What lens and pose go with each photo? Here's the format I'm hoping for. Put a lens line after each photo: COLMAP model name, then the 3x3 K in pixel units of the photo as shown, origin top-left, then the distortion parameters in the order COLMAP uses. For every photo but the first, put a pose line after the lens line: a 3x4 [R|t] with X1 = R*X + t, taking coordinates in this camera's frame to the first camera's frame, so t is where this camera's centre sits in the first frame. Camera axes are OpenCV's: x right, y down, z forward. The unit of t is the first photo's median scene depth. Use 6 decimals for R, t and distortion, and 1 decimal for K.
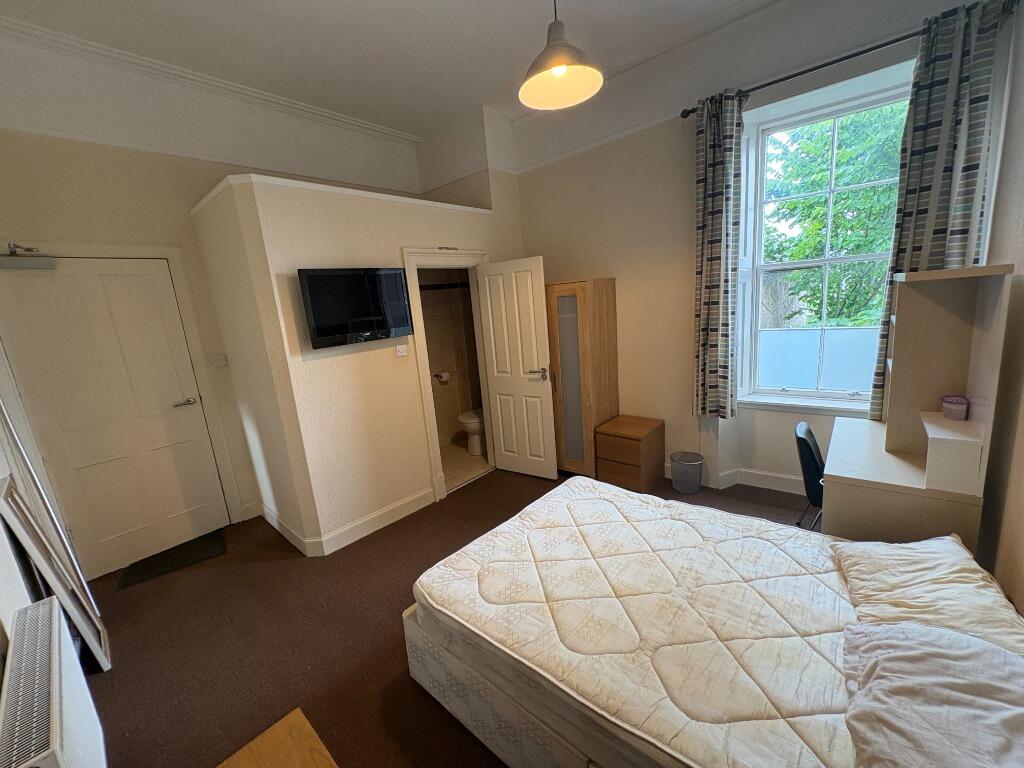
lens RADIAL K [[409.9, 0, 511.0], [0, 409.9, 382.9], [0, 0, 1]] dist [0.002329, 0.000316]
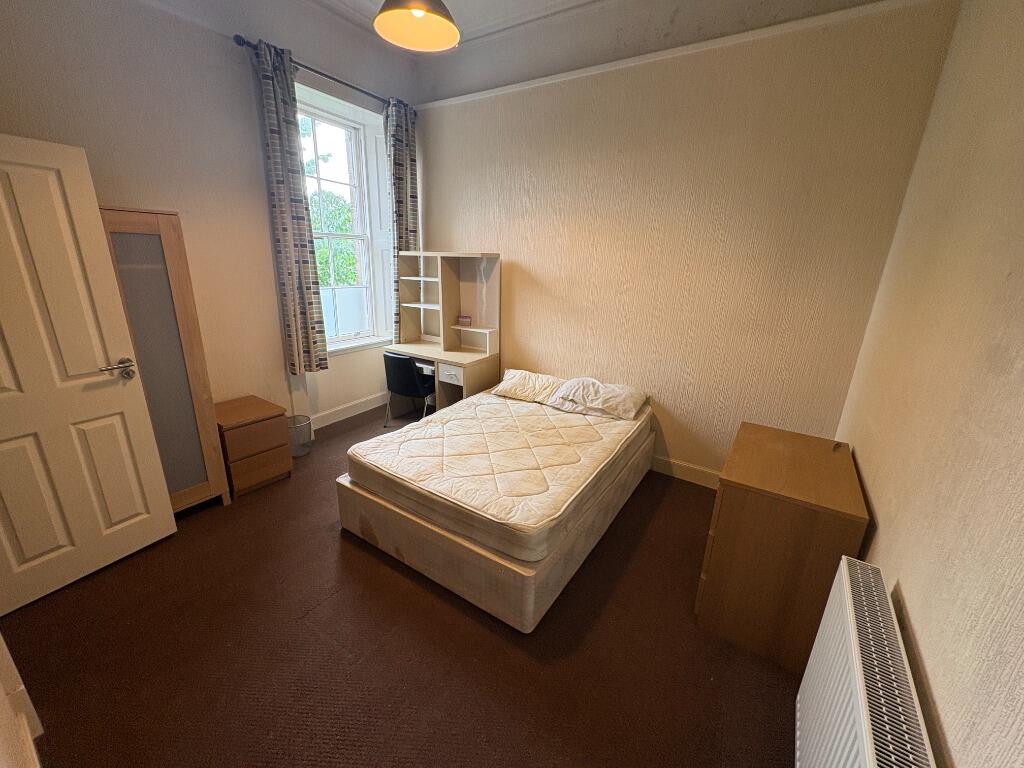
lens RADIAL K [[409.9, 0, 512.9], [0, 409.9, 381.3], [0, 0, 1]] dist [0.002329, 0.000316]
pose [[-0.126684, -0.211429, 0.969149, -0.838995], [0.173561, 0.957224, 0.231515, -0.067873], [-0.976641, 0.197536, -0.084569, 0.806648]]
